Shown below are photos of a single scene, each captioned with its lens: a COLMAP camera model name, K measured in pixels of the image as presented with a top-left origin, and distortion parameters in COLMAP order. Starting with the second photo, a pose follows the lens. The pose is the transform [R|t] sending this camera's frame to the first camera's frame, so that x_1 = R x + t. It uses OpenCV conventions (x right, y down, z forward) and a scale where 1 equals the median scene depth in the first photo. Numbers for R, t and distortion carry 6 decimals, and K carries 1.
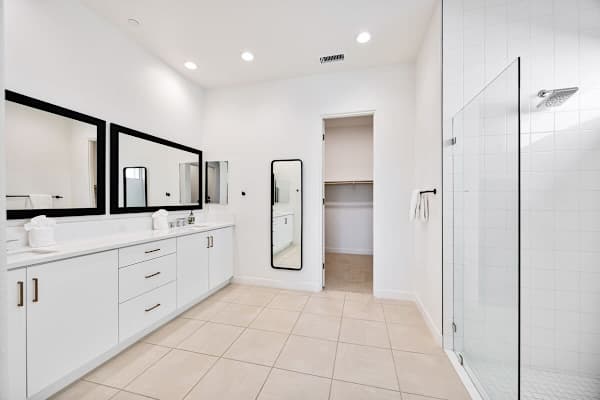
lens RADIAL K [[222.5, 0, 303.5], [0, 222.5, 202.1], [0, 0, 1]] dist [-0.008756, -0.000041]
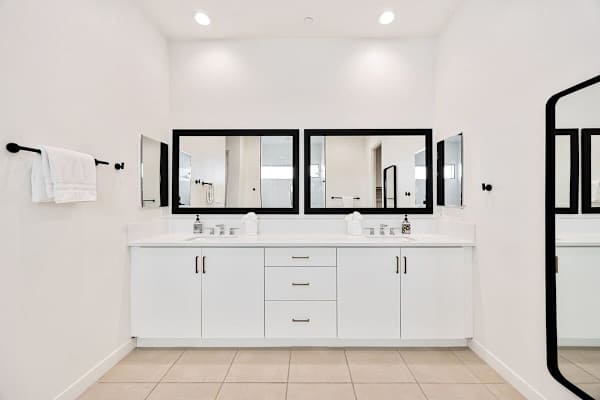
lens RADIAL K [[222.5, 0, 303.5], [0, 222.5, 202.1], [0, 0, 1]] dist [-0.008756, -0.000041]
pose [[0.237924, 0.001345, -0.971283, 0.154400], [-0.004028, 0.999992, 0.000398, -0.003679], [0.971275, 0.003818, 0.237928, 0.624005]]
